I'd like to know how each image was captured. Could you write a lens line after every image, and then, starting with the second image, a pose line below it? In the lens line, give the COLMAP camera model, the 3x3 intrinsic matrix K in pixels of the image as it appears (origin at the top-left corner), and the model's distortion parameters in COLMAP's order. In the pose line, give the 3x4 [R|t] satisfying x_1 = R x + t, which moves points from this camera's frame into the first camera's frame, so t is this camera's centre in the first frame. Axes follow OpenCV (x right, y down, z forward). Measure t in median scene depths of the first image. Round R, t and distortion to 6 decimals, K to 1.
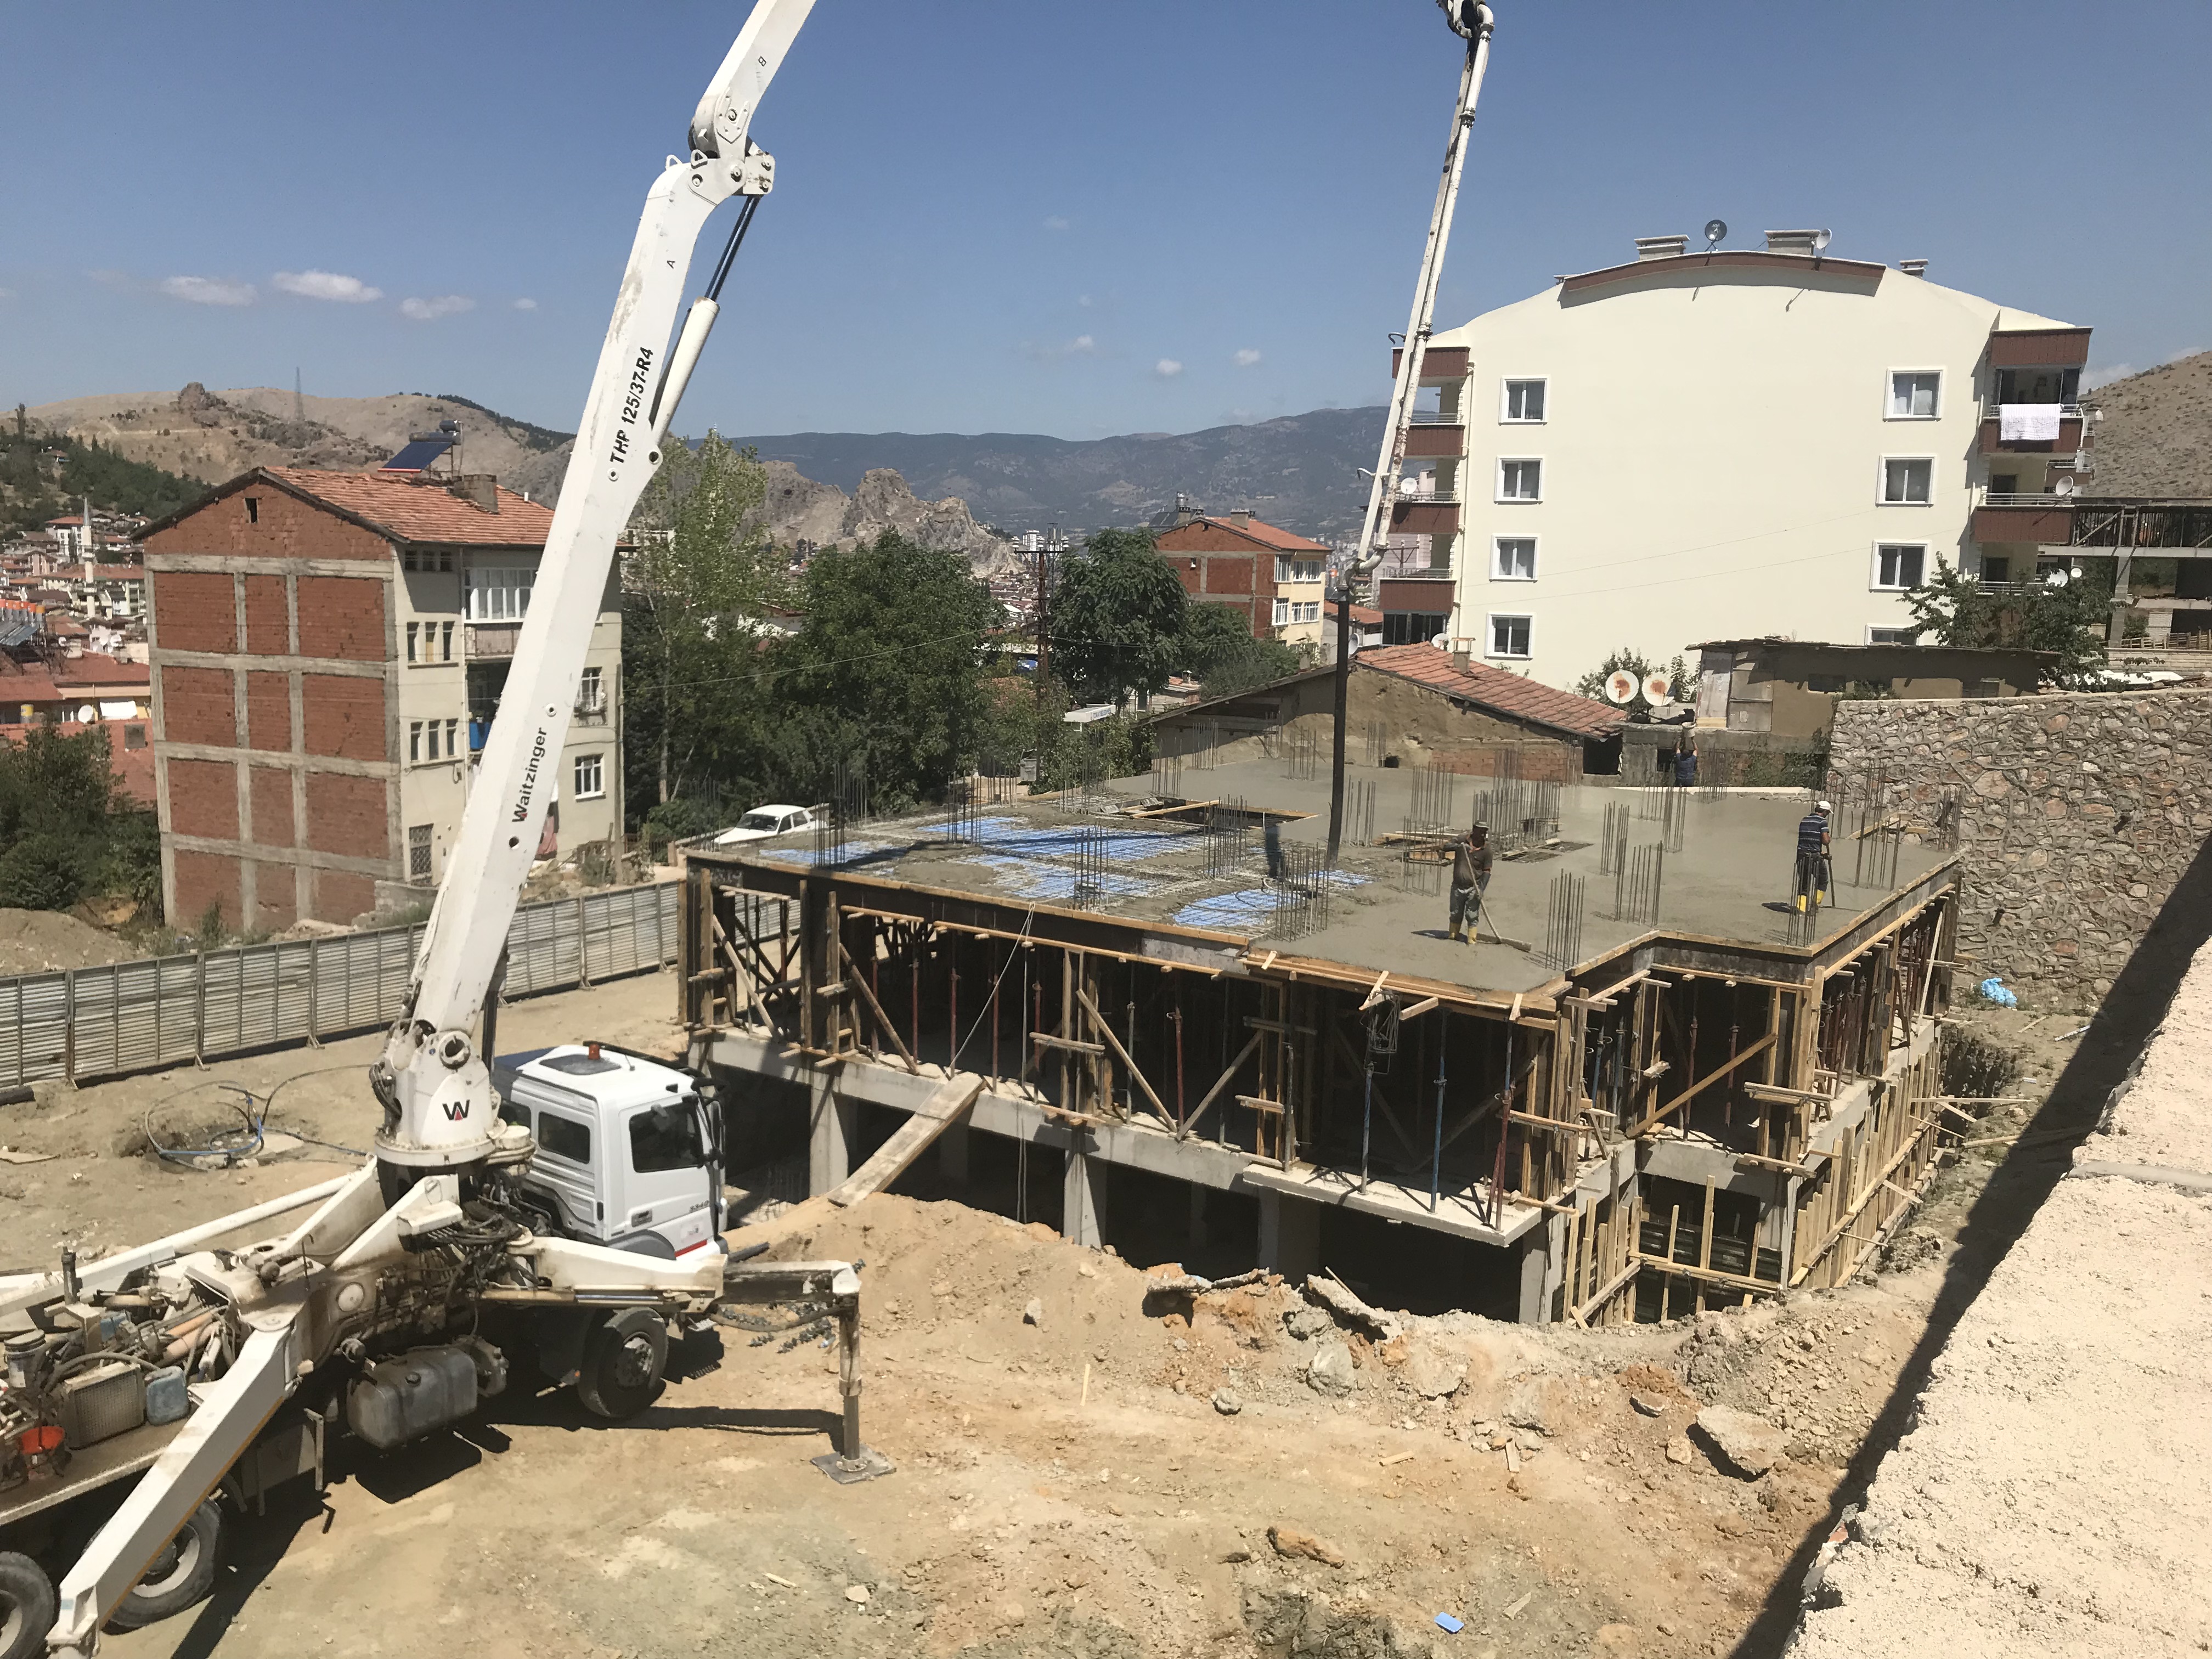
lens RADIAL K [[1825.1, 0, 1106.0], [0, 1825.1, 829.5], [0, 0, 1]] dist [0.057973, -0.081343]
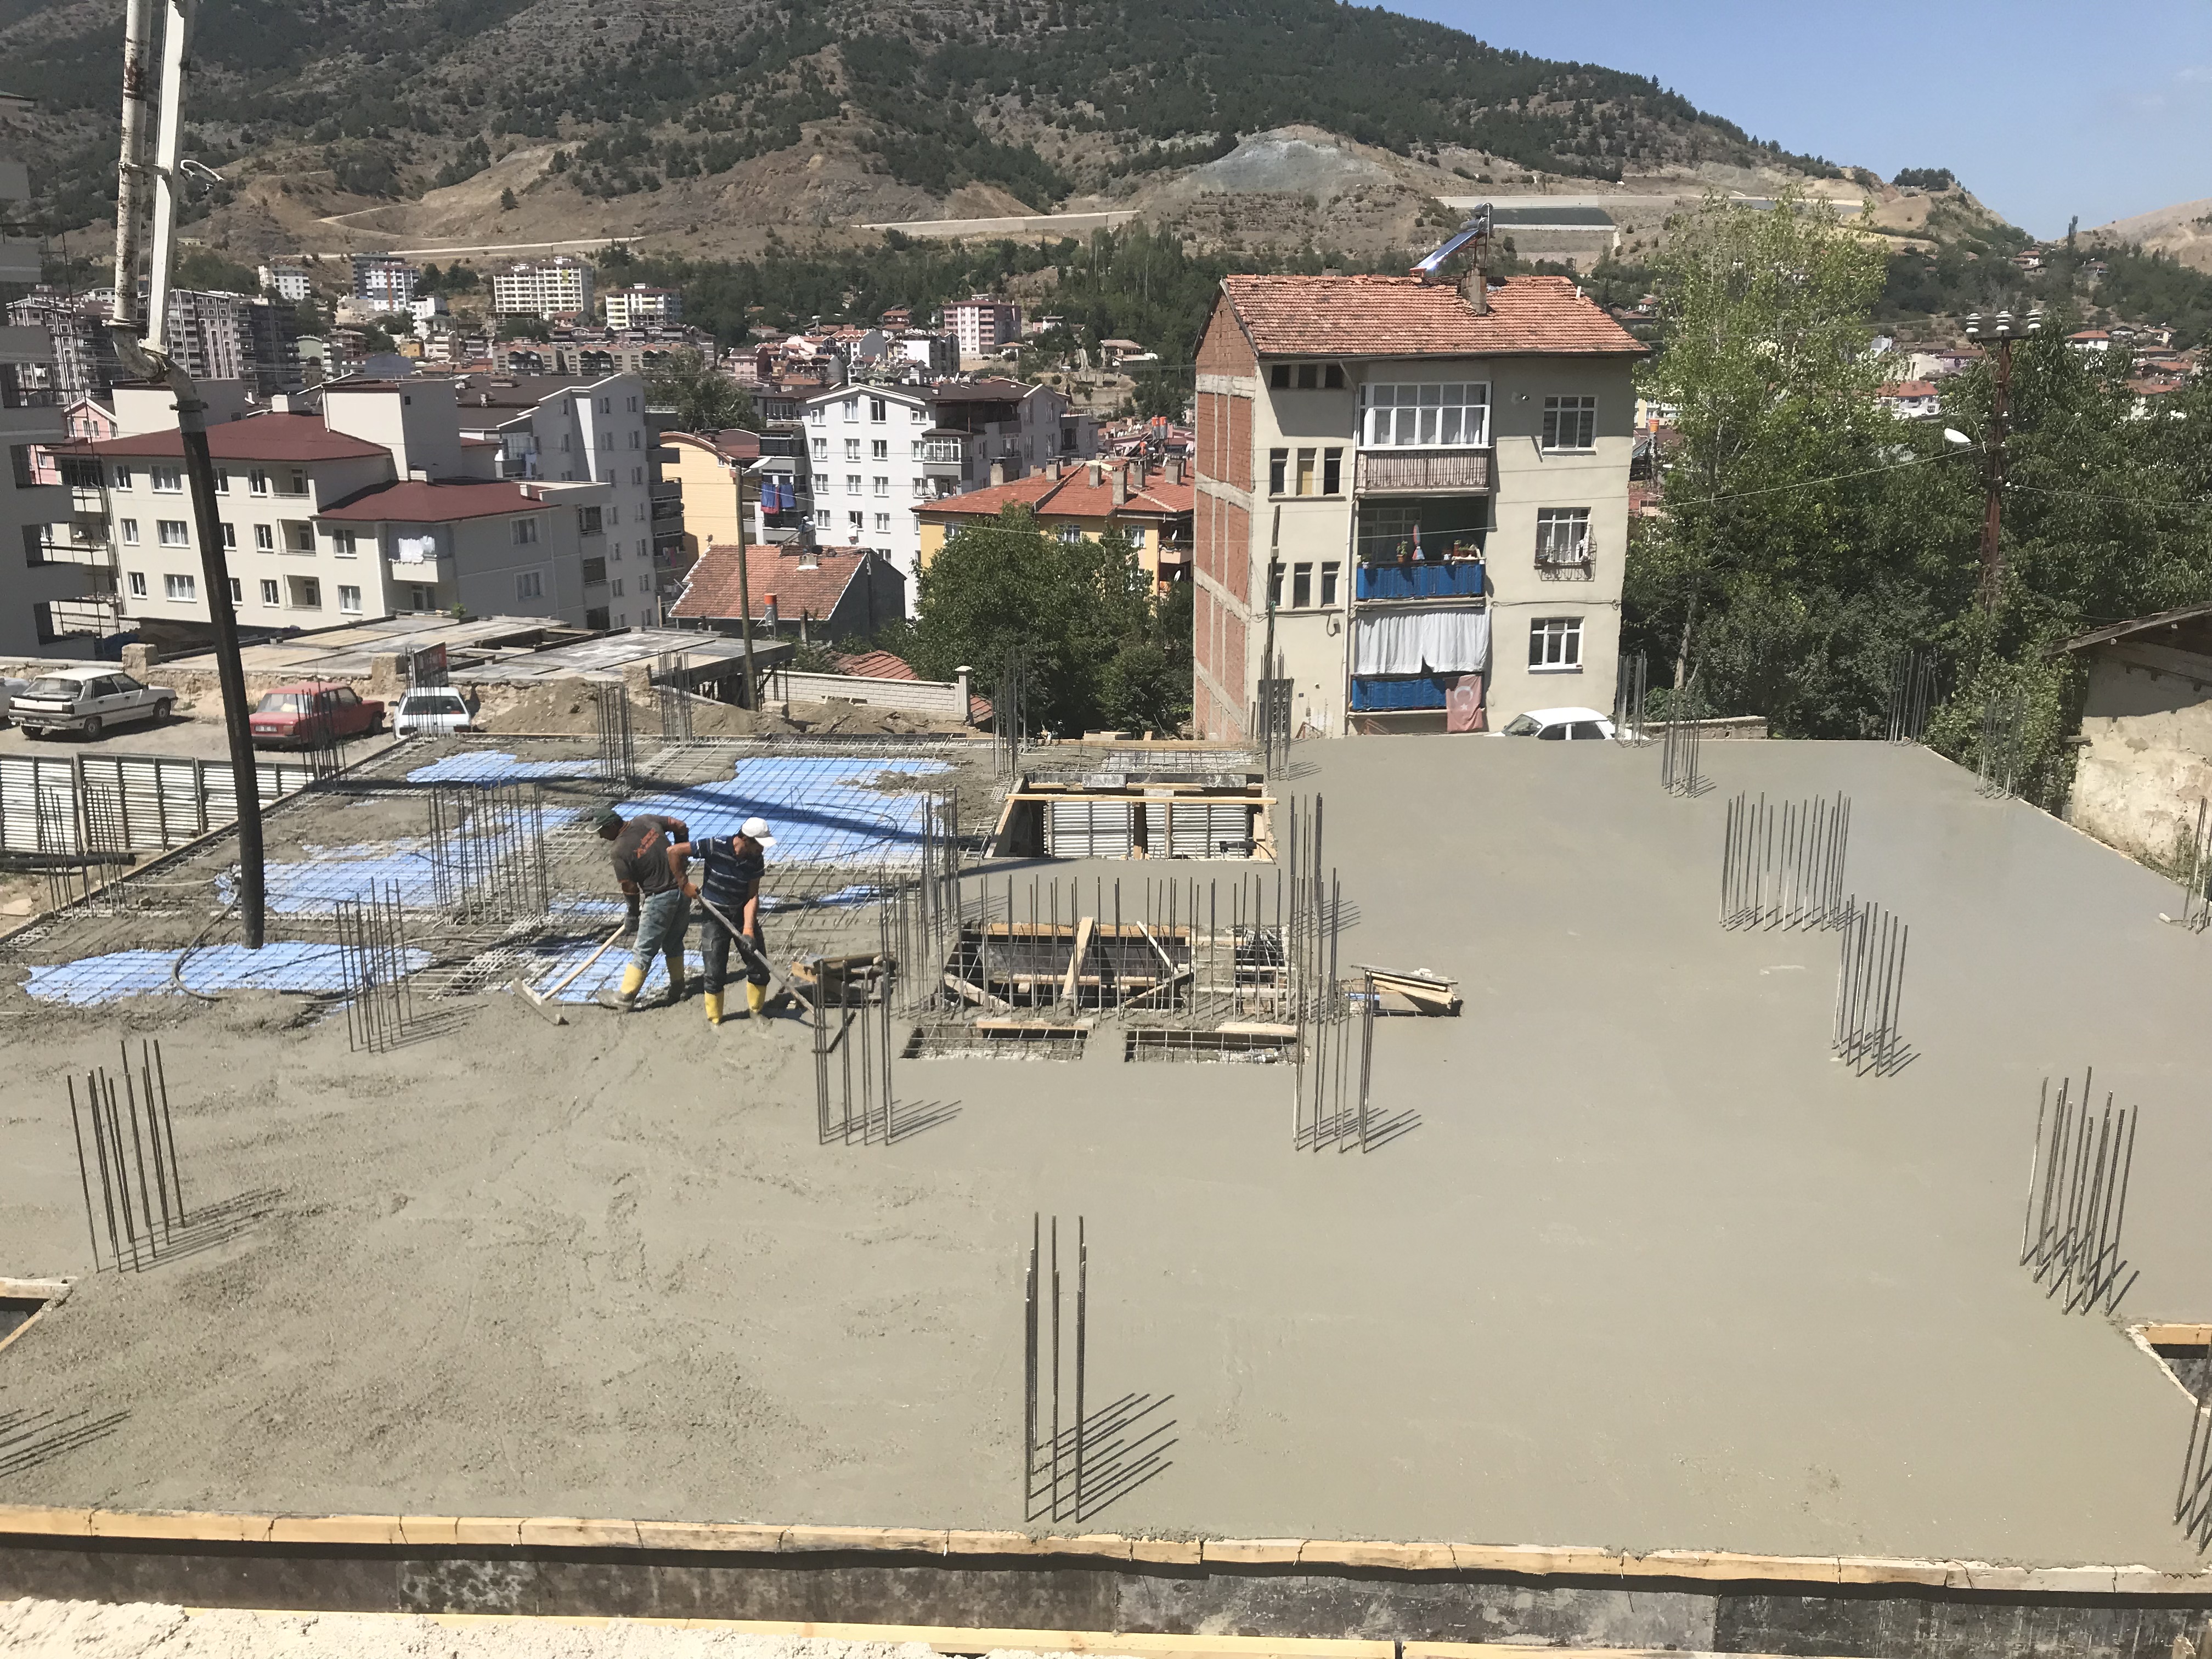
lens RADIAL K [[1825.1, 0, 1106.0], [0, 1825.1, 829.5], [0, 0, 1]] dist [0.057973, -0.081343]
pose [[0.542766, 0.183225, -0.819654, 0.314145], [-0.103177, 0.983068, 0.151432, -0.055730], [0.833522, 0.002377, 0.552481, 0.433687]]
